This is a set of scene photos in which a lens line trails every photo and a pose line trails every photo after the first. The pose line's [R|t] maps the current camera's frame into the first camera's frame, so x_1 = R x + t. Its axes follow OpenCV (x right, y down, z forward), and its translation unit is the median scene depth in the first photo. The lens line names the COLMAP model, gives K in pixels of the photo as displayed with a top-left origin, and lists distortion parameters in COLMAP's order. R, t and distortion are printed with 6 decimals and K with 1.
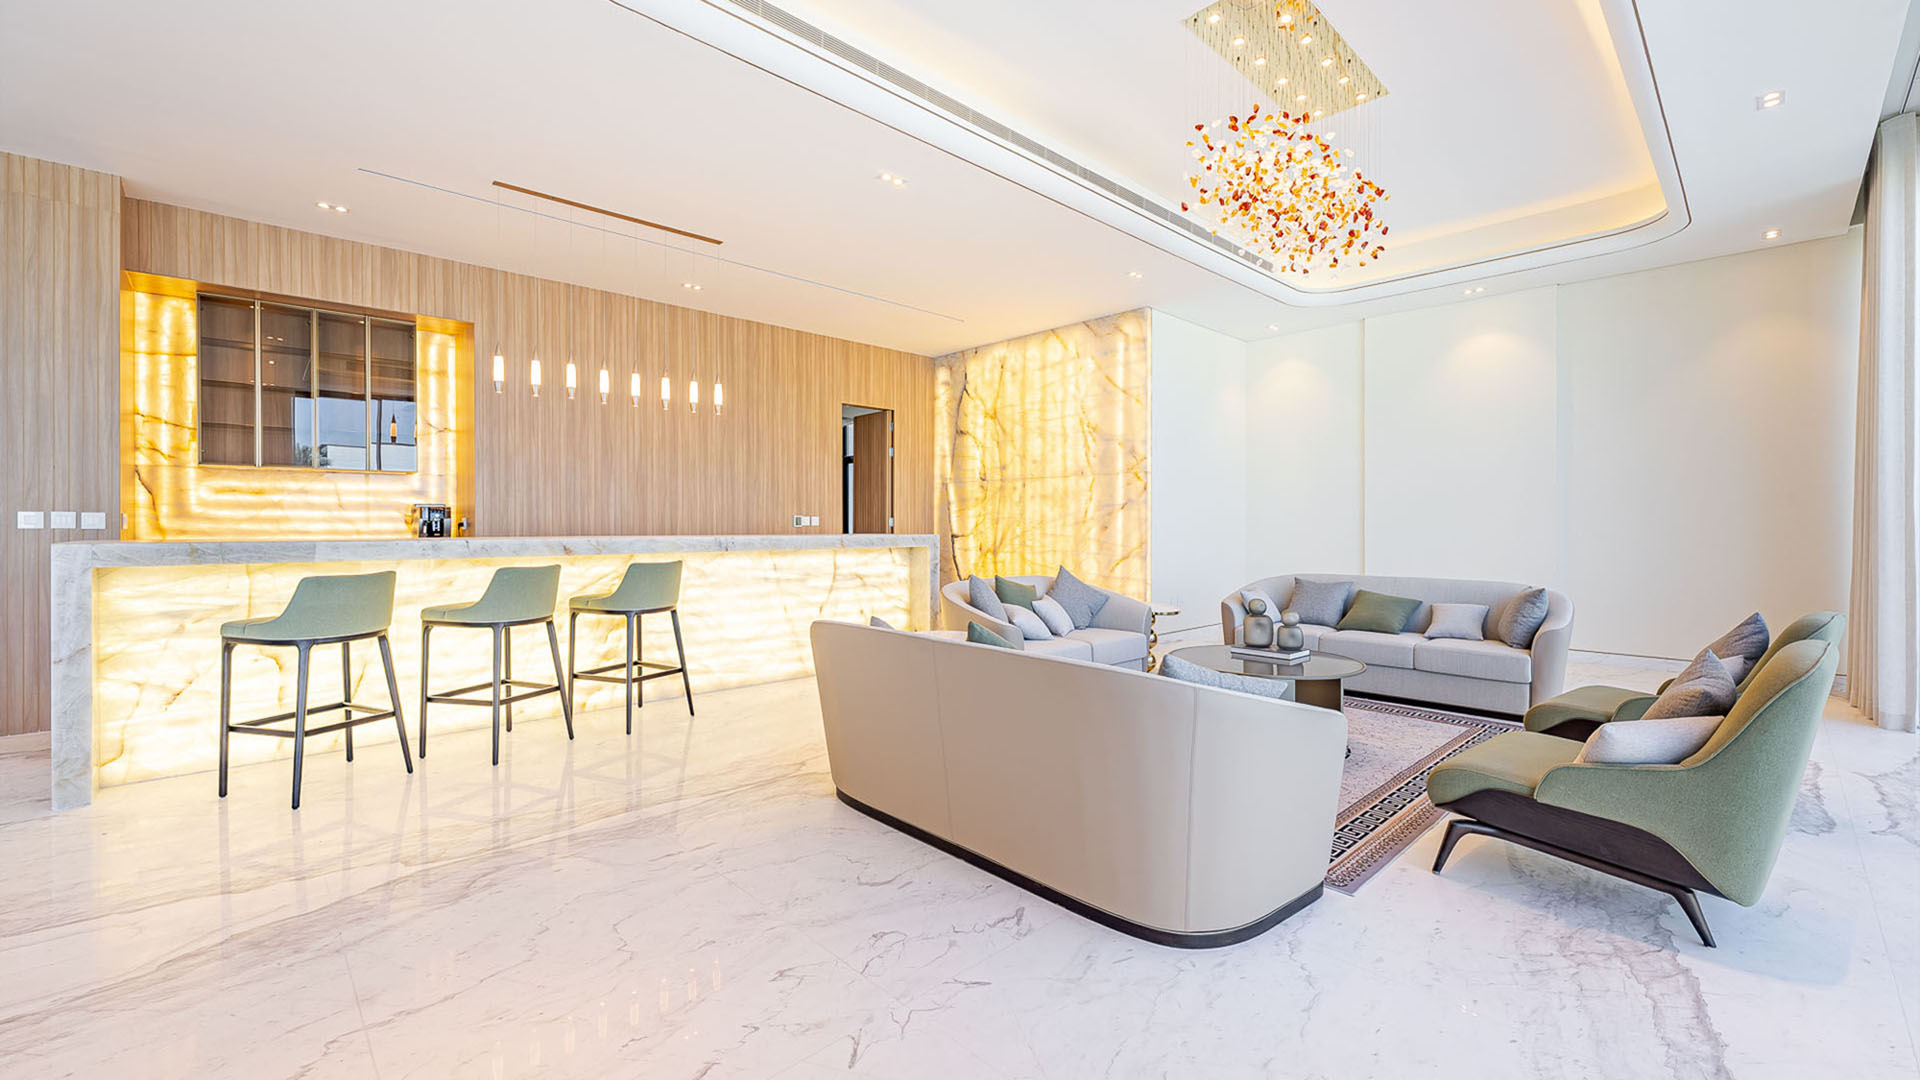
lens RADIAL K [[779.0, 0, 939.7], [0, 779.0, 516.4], [0, 0, 1]] dist [-0.000298, -0.000350]
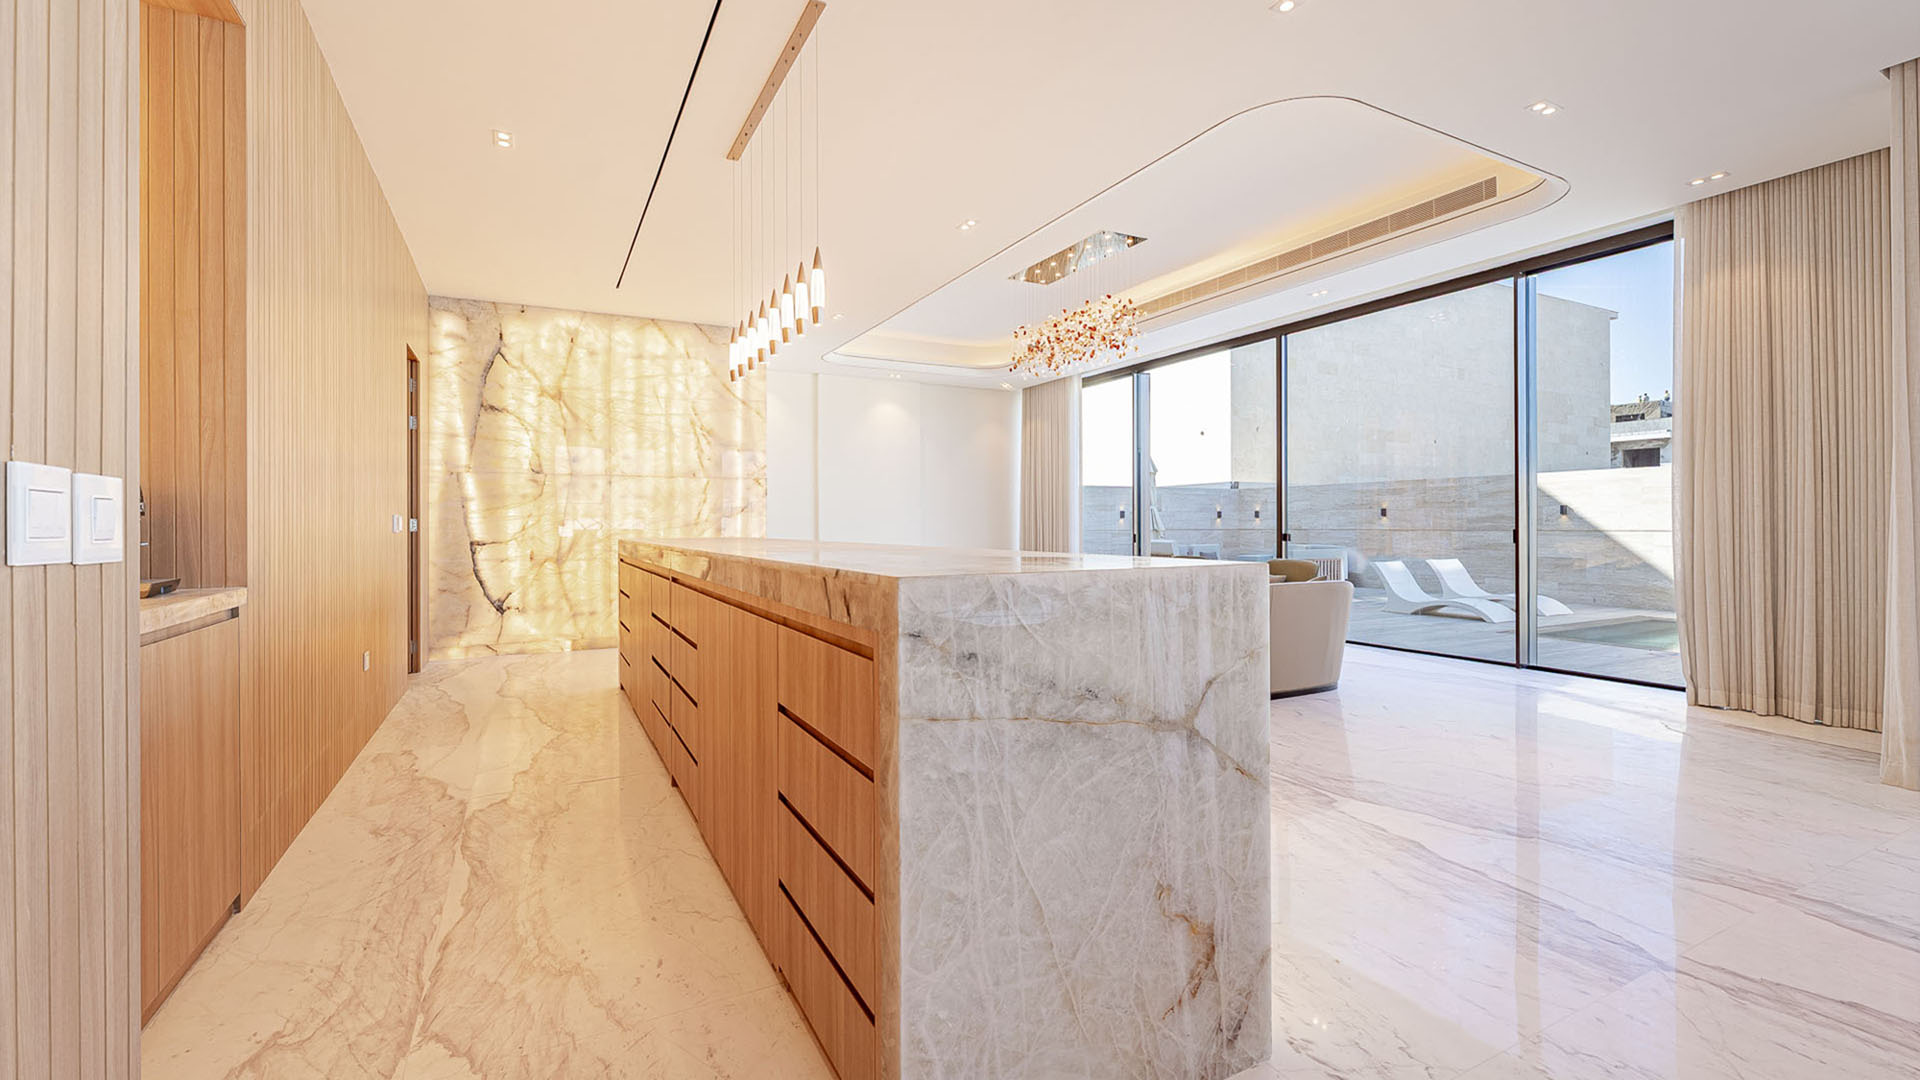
lens RADIAL K [[779.0, 0, 939.7], [0, 779.0, 516.4], [0, 0, 1]] dist [-0.000298, -0.000350]
pose [[0.261611, 0.007229, 0.965146, -0.642923], [-0.004516, 0.999970, -0.006266, 0.001990], [-0.965163, -0.002719, 0.261636, 0.403474]]
